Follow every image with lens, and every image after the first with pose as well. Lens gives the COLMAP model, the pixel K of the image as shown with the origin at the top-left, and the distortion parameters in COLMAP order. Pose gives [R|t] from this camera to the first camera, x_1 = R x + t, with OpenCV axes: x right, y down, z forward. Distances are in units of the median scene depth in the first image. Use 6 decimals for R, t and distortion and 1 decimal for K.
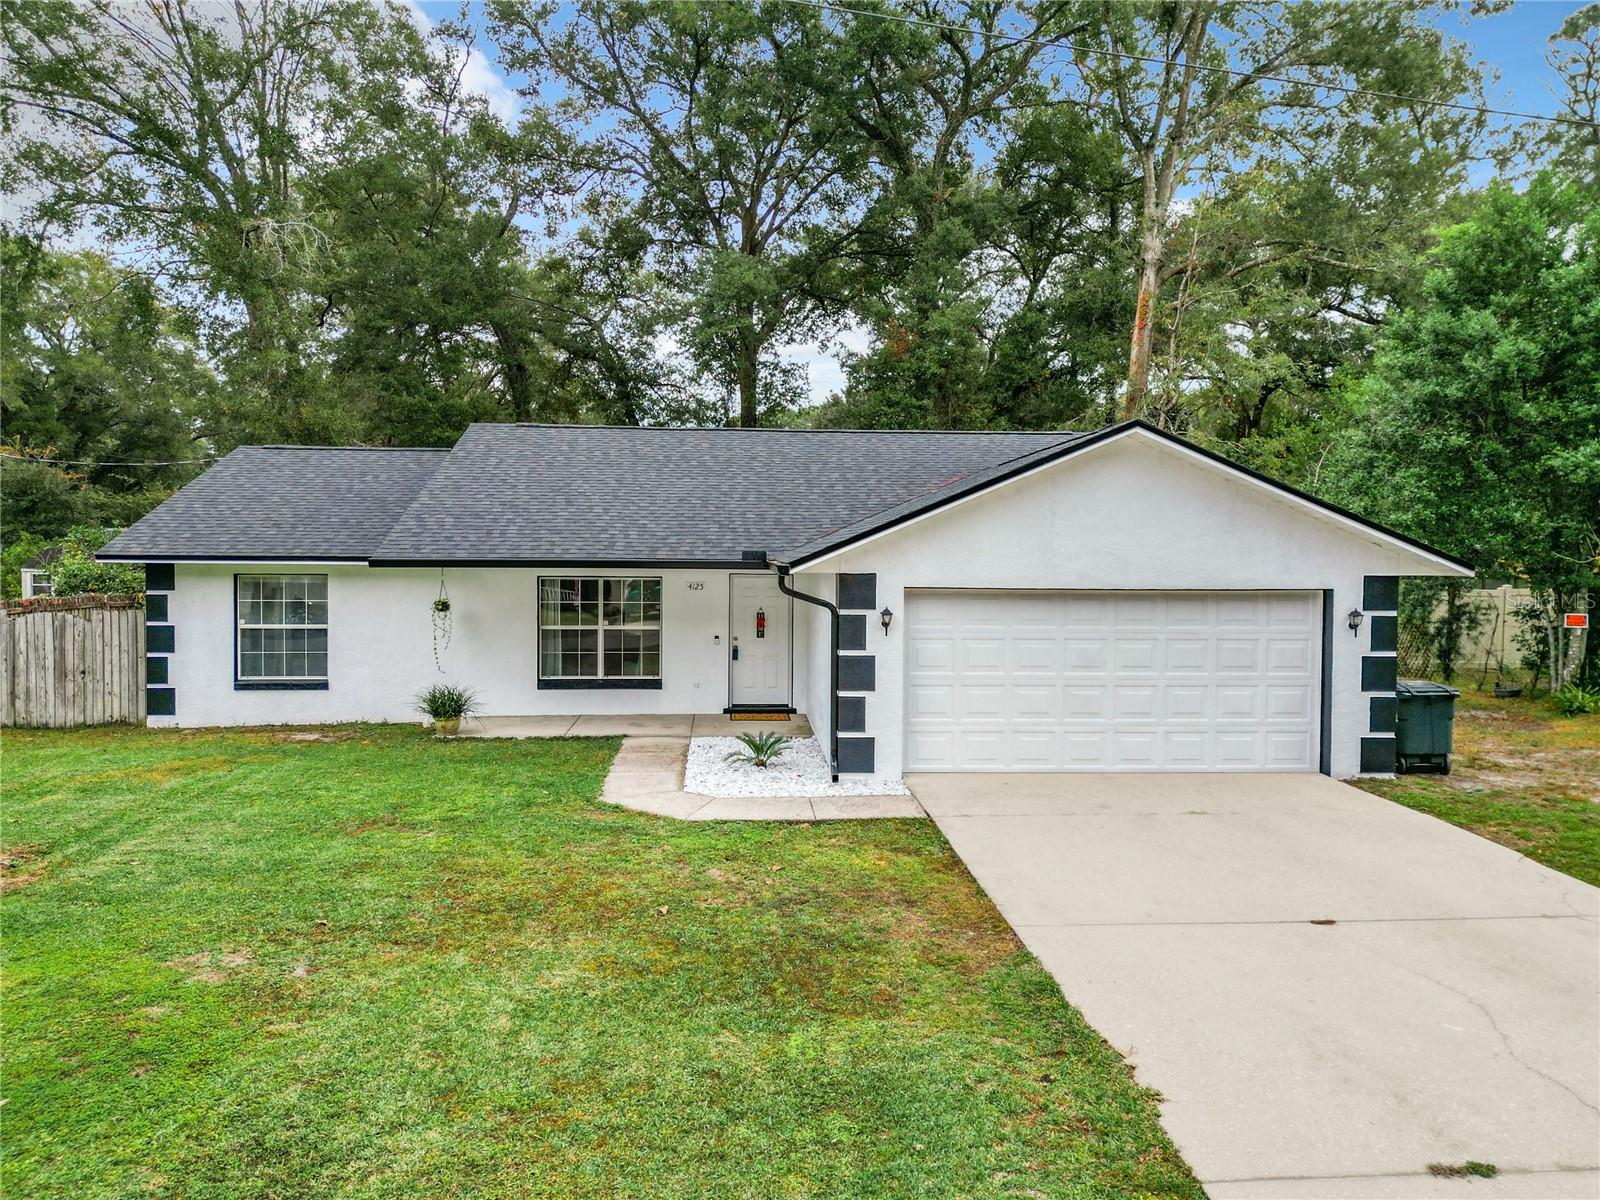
lens RADIAL K [[1122.3, 0, 800.0], [0, 1122.3, 600.0], [0, 0, 1]] dist [0.081073, -0.082409]
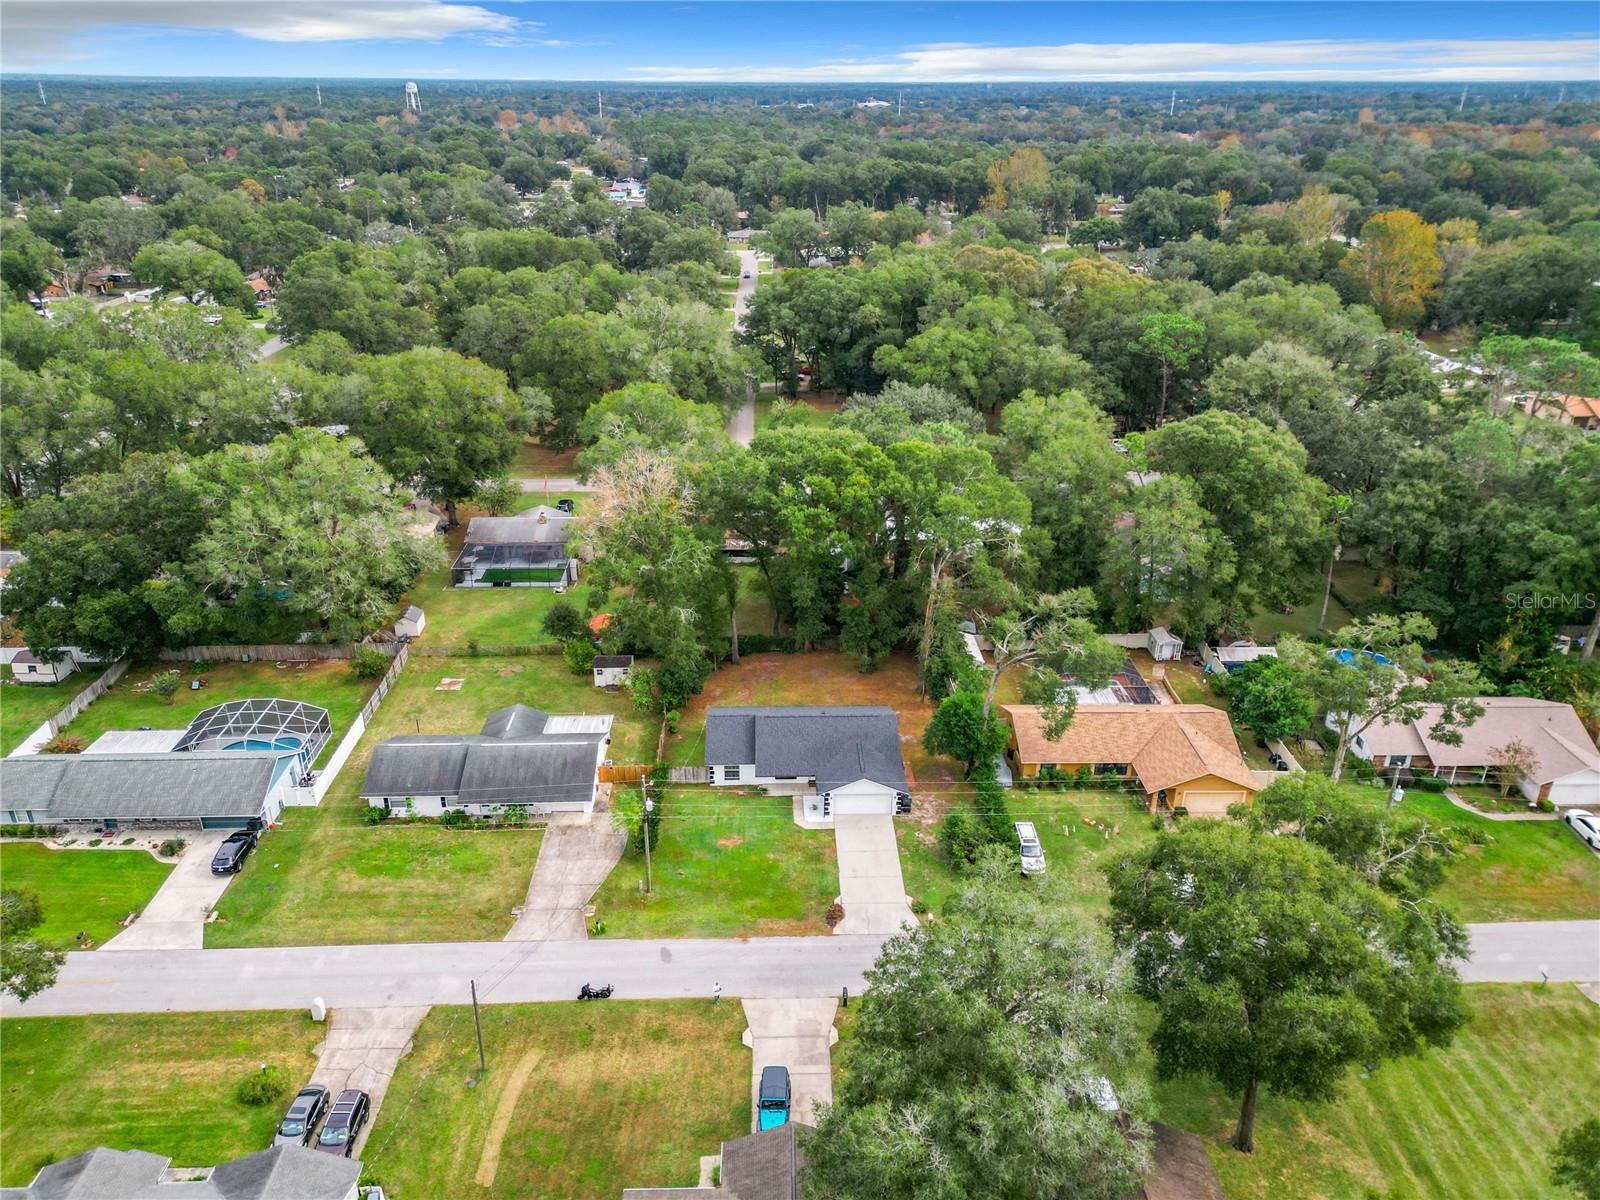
lens RADIAL K [[1122.3, 0, 800.0], [0, 1122.3, 600.0], [0, 0, 1]] dist [0.081073, -0.082409]
pose [[0.999319, 0.014597, -0.033881, 0.077825], [-0.000724, 0.925972, 0.377590, -3.000278], [0.036885, -0.377309, 0.925353, -4.042795]]
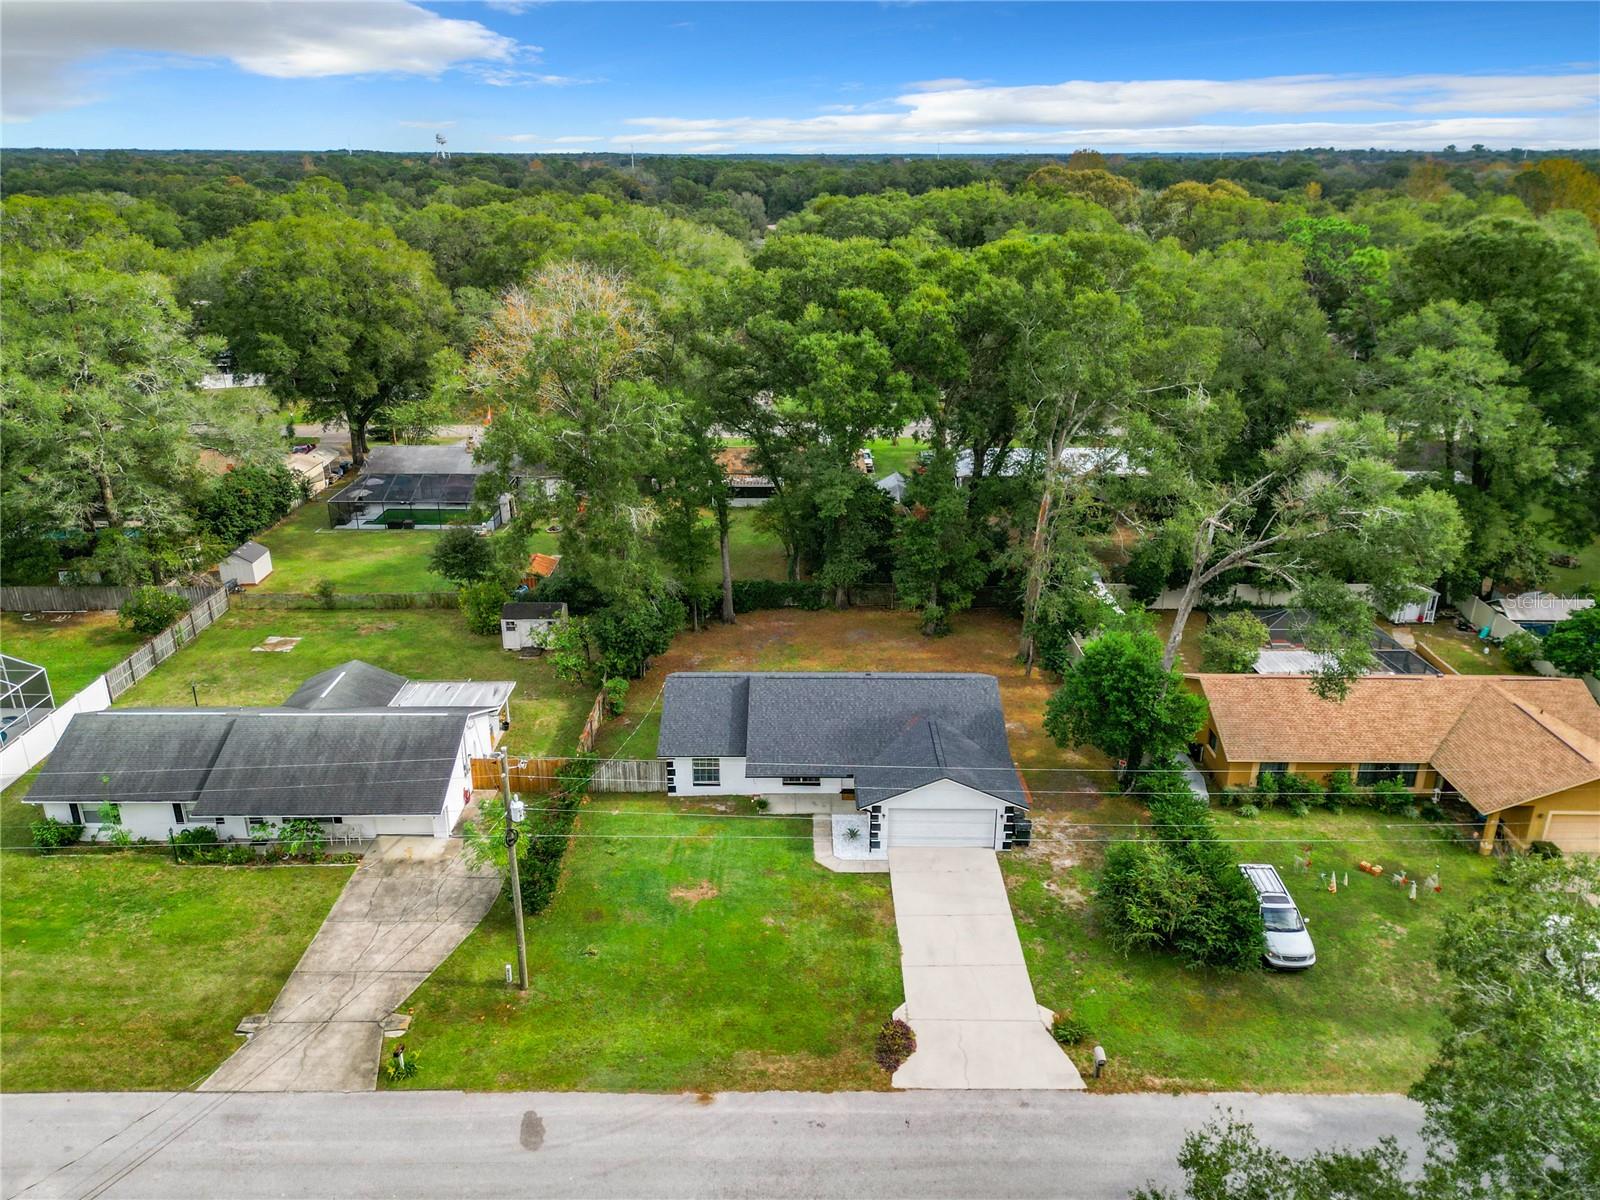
lens RADIAL K [[1160.8, 0, 798.4], [0, 1160.8, 597.0], [0, 0, 1]] dist [0.061225, -0.051869]
pose [[0.997735, 0.019976, -0.064234, 0.018456], [0.001619, 0.947485, 0.319795, -1.540868], [0.067249, -0.319175, 0.945307, -2.027916]]
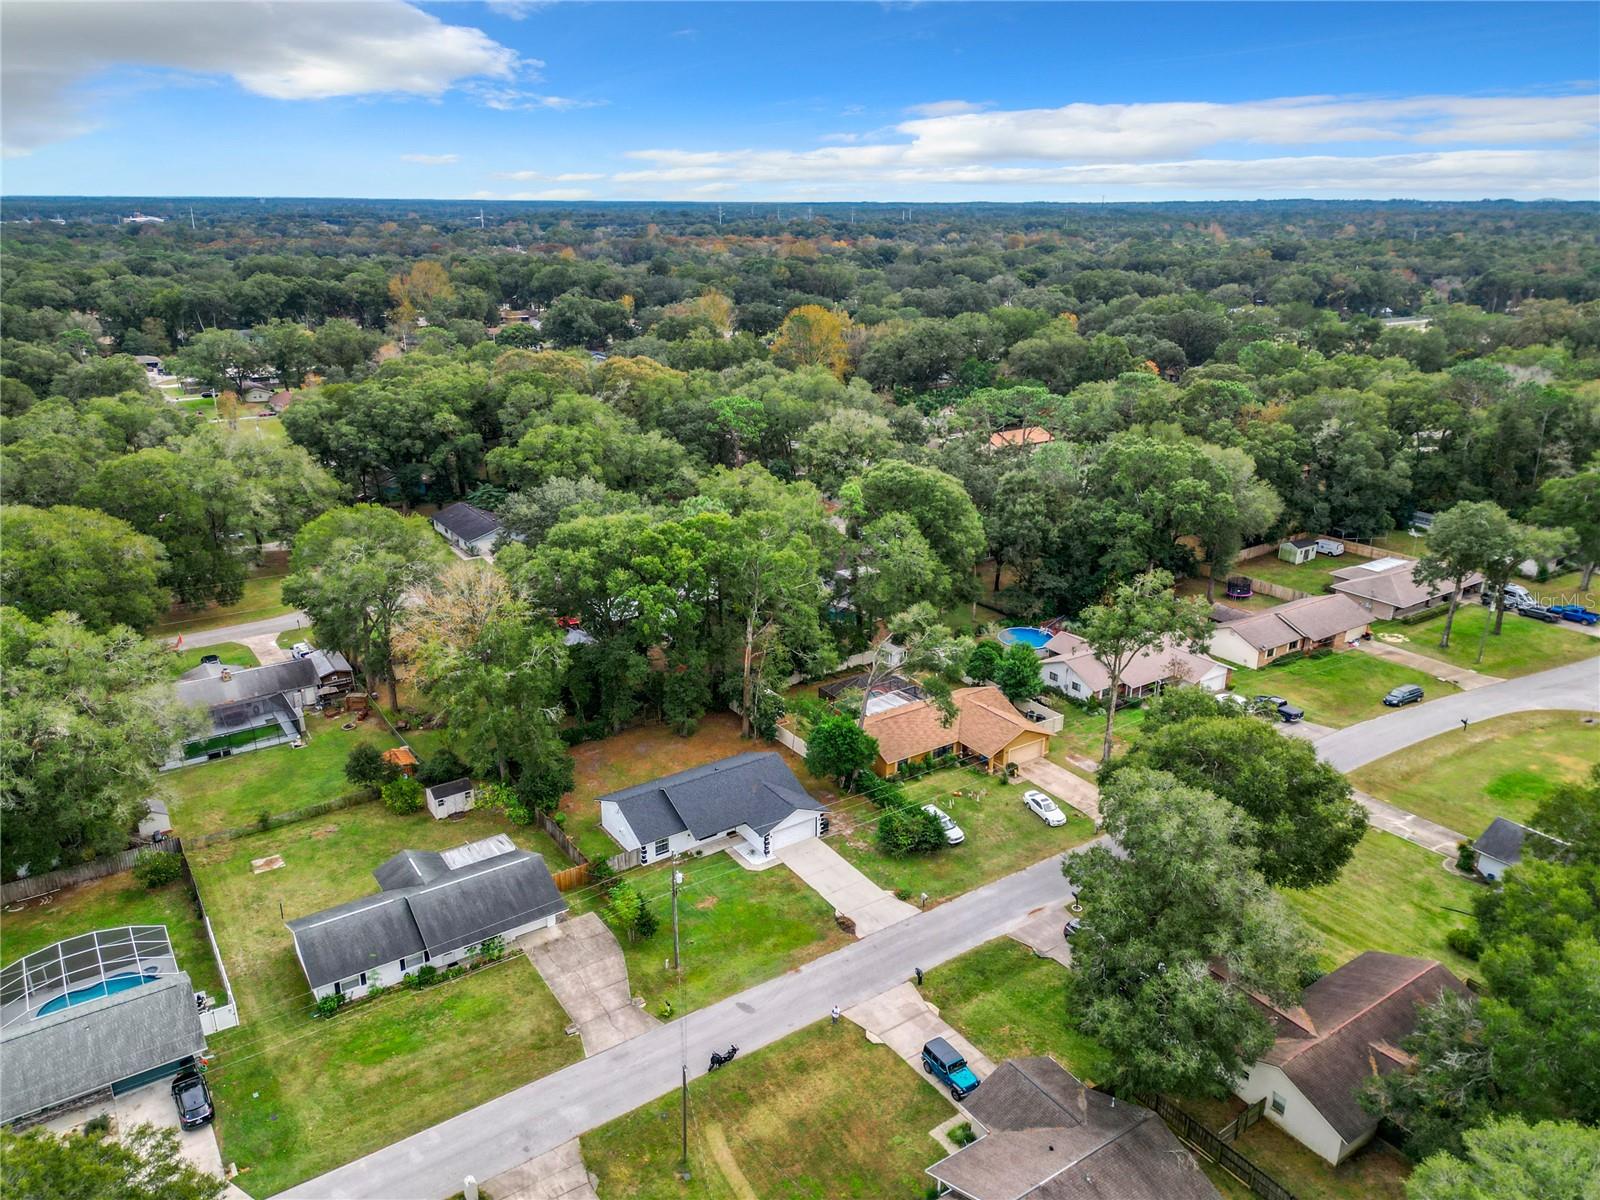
lens RADIAL K [[1122.5, 0, 798.3], [0, 1122.5, 585.5], [0, 0, 1]] dist [0.067335, -0.076452]
pose [[0.862505, -0.164048, 0.478720, -2.489771], [0.020870, 0.956724, 0.290248, -3.029930], [-0.505618, -0.240349, 0.828603, -4.010706]]
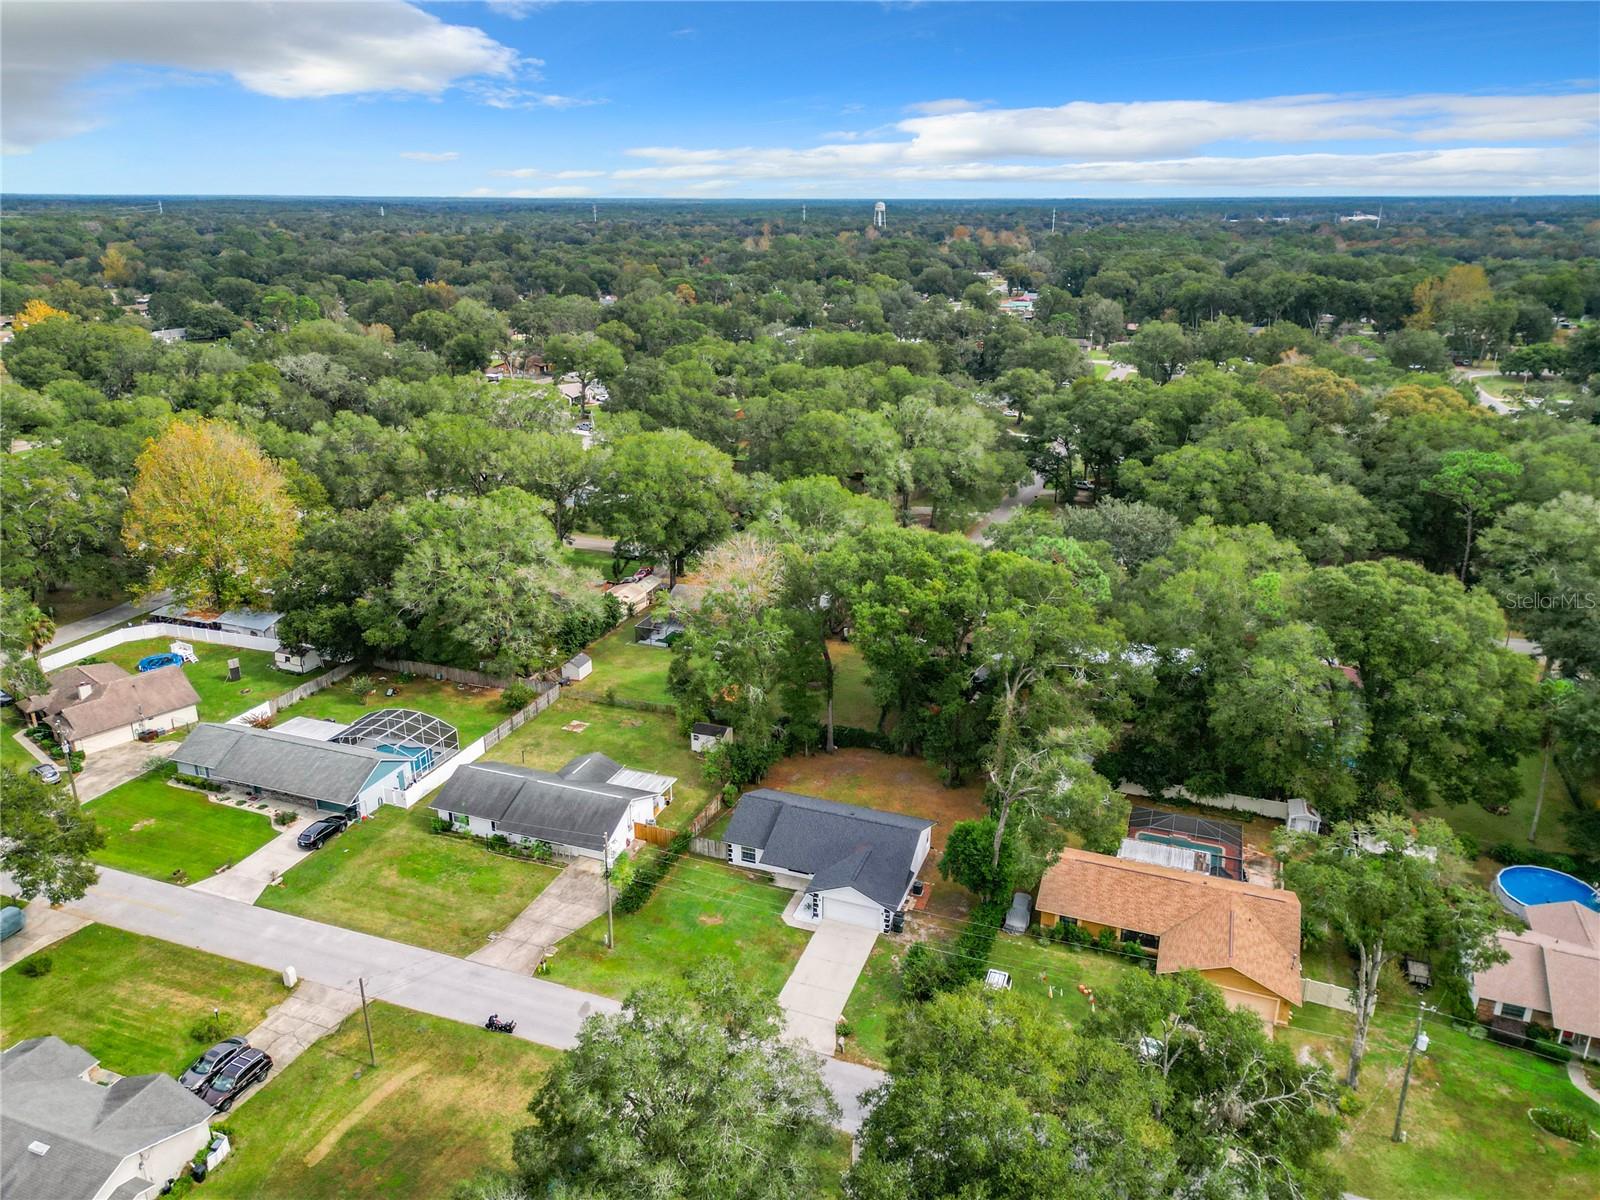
lens RADIAL K [[1112.2, 0, 800.0], [0, 1112.2, 600.0], [0, 0, 1]] dist [0.079953, -0.079063]
pose [[0.912780, 0.134974, -0.385504, 1.867302], [-0.014261, 0.953778, 0.300175, -3.000501], [0.408201, -0.268496, 0.872514, -3.633222]]
